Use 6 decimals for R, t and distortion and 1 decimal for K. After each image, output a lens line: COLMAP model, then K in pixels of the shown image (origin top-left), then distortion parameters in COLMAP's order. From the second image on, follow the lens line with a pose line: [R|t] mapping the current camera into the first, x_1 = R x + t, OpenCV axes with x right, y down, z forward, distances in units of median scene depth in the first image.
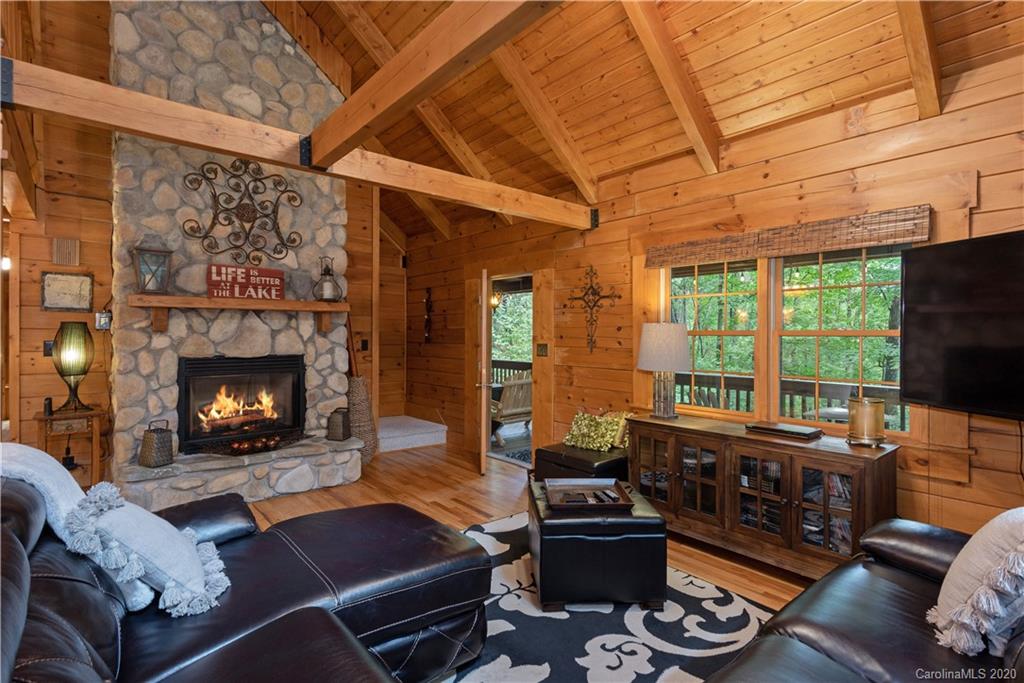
lens RADIAL K [[503.5, 0, 514.5], [0, 503.5, 339.4], [0, 0, 1]] dist [0.021024, -0.000078]
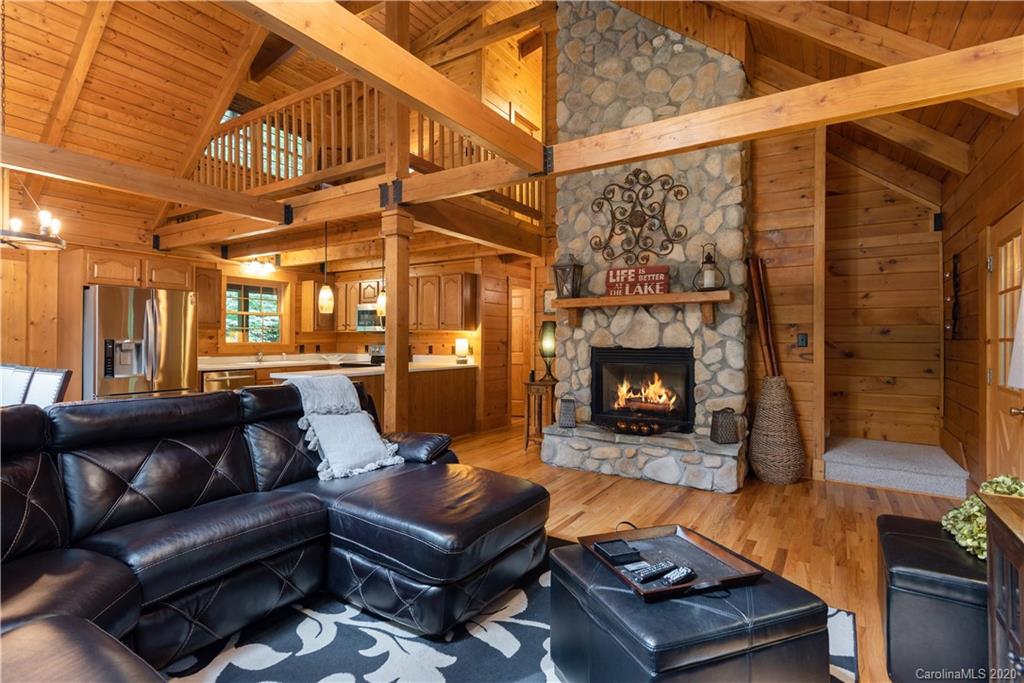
lens RADIAL K [[503.5, 0, 518.2], [0, 503.5, 337.2], [0, 0, 1]] dist [0.021024, -0.000078]
pose [[0.302478, -0.008860, -0.953115, 0.443748], [-0.009019, 0.999885, -0.012157, 0.026671], [0.953114, 0.012273, 0.302363, 0.410986]]
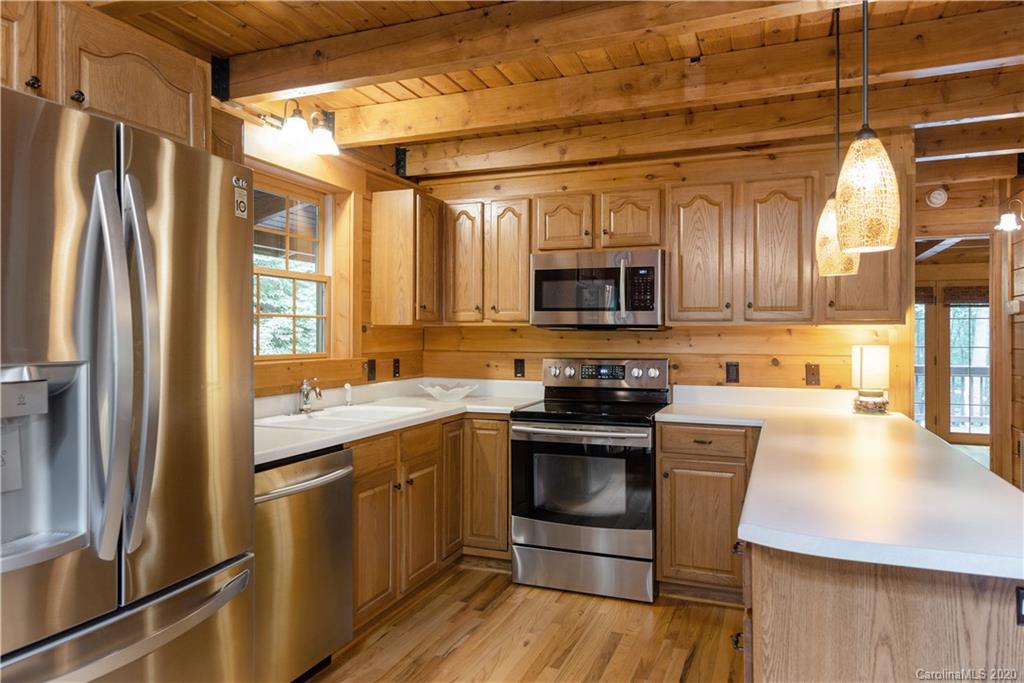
lens RADIAL K [[706.4, 0, 507.8], [0, 706.4, 339.3], [0, 0, 1]] dist [0.001380, -0.001569]
pose [[0.437064, 0.000564, -0.899430, -0.539860], [-0.010722, 0.999932, -0.004583, 0.014663], [0.899367, 0.011647, 0.437040, -0.017327]]
